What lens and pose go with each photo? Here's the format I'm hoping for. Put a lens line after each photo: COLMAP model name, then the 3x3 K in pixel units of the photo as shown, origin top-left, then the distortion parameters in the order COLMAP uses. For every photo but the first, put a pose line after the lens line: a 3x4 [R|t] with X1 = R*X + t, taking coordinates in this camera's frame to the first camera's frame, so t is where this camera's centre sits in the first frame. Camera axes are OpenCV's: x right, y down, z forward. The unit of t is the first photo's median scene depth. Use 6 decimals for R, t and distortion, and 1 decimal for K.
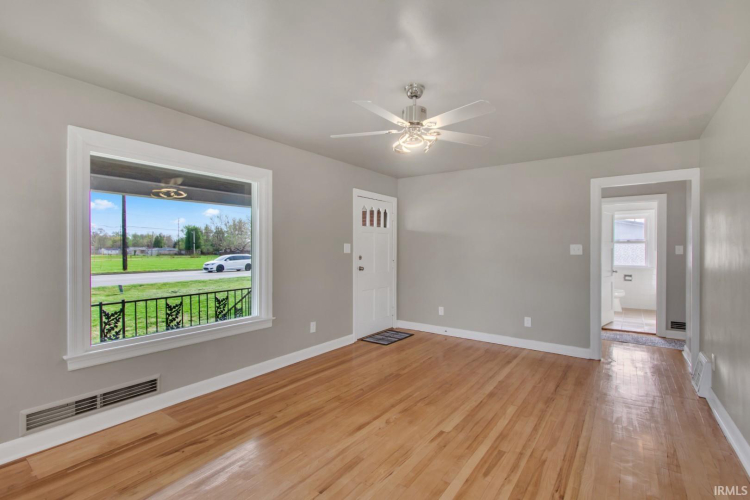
lens RADIAL K [[346.6, 0, 376.5], [0, 346.6, 252.7], [0, 0, 1]] dist [0.002604, 0.000079]
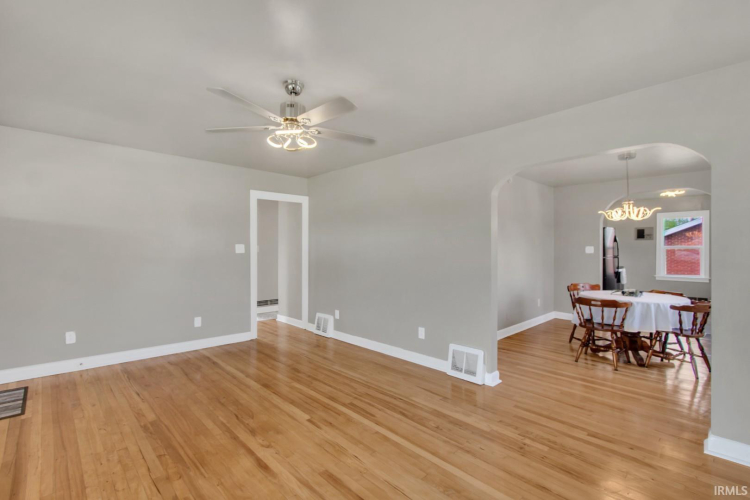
lens RADIAL K [[346.6, 0, 376.5], [0, 346.6, 252.7], [0, 0, 1]] dist [0.002604, 0.000079]
pose [[0.181301, -0.010952, 0.983367, -0.724324], [0.006087, 0.999931, 0.010014, -0.006664], [-0.983409, 0.004170, 0.181355, 0.532281]]
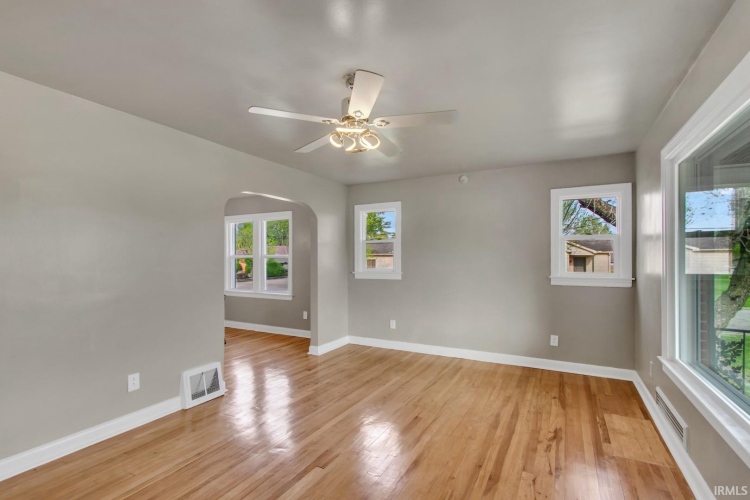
lens RADIAL K [[346.6, 0, 376.5], [0, 346.6, 252.7], [0, 0, 1]] dist [0.002604, 0.000079]
pose [[-0.991022, -0.004874, -0.133611, 0.156410], [-0.002874, 0.999881, -0.015155, -0.018505], [0.133669, -0.014635, -0.990918, 1.697734]]
